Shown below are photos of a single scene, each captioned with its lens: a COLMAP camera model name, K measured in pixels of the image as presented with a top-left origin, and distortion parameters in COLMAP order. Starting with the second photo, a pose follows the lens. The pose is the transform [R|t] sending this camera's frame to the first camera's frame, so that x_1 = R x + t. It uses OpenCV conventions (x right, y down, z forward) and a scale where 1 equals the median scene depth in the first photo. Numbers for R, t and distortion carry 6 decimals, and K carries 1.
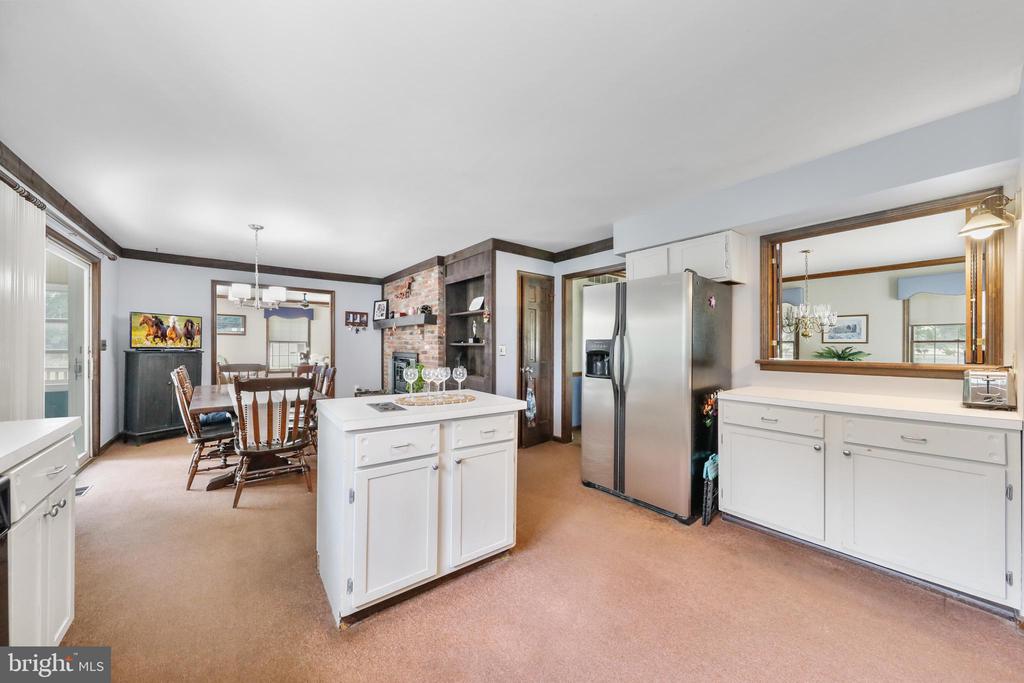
lens RADIAL K [[360.7, 0, 509.1], [0, 360.7, 345.7], [0, 0, 1]] dist [0.001145, -0.000205]
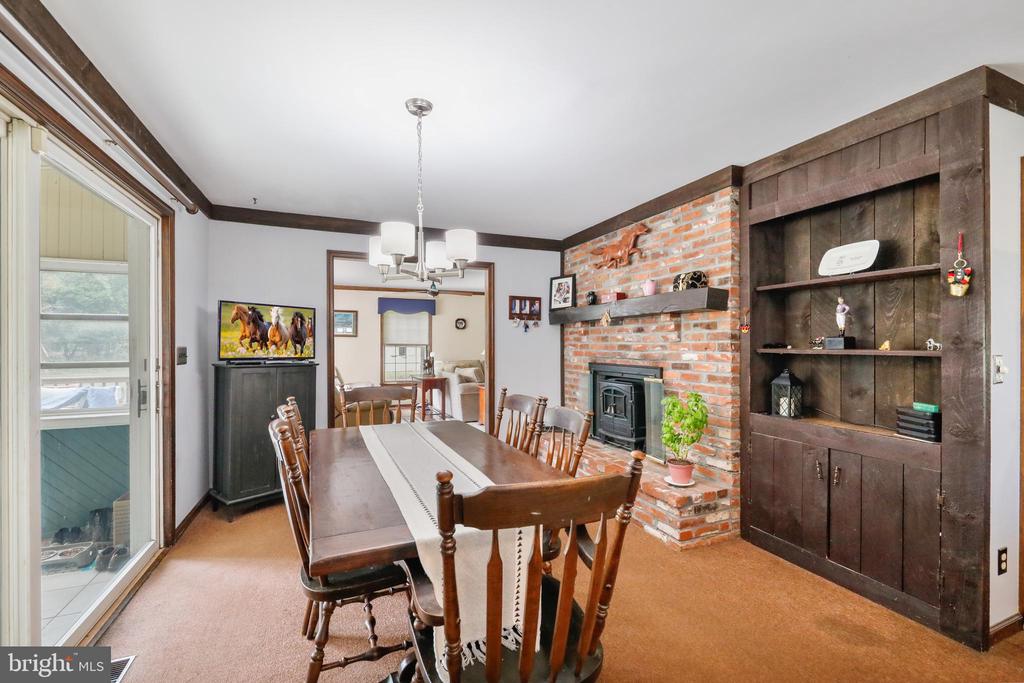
lens RADIAL K [[430.1, 0, 508.3], [0, 430.1, 346.2], [0, 0, 1]] dist [-0.013040, -0.000386]
pose [[0.964039, -0.004833, -0.265718, -0.349165], [0.004690, 0.999988, -0.001172, -0.011837], [0.265721, -0.000116, 0.964050, 0.392812]]
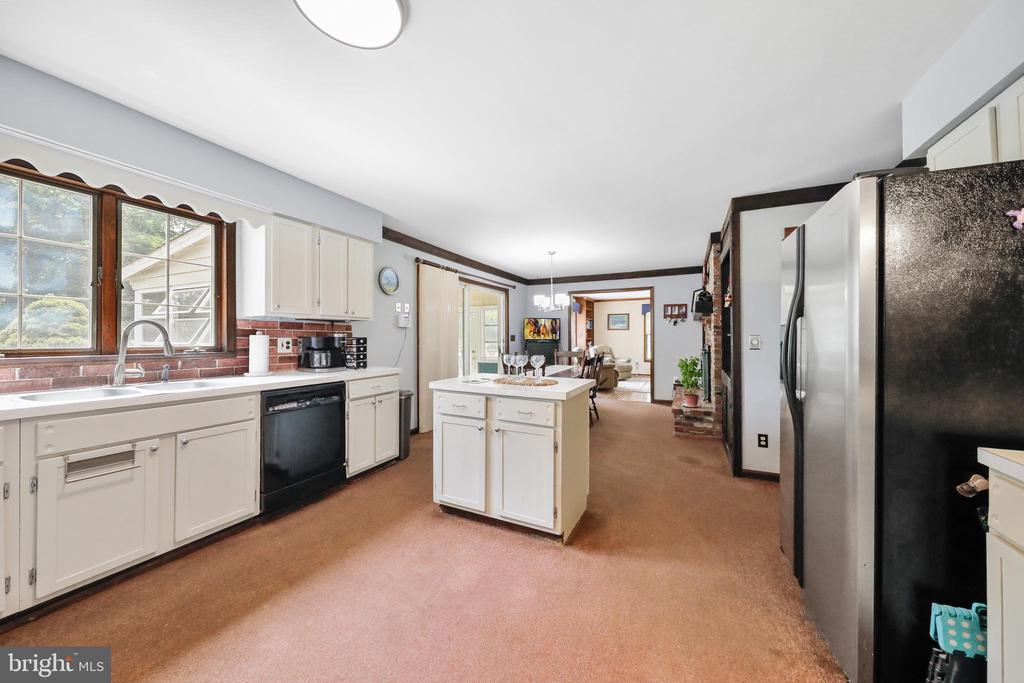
lens RADIAL K [[360.7, 0, 510.7], [0, 360.7, 338.0], [0, 0, 1]] dist [0.001145, -0.000205]
pose [[0.441106, -0.004633, -0.897443, 0.381296], [0.002802, 0.999989, -0.003785, 0.004627], [0.897451, -0.000845, 0.441114, 0.193841]]
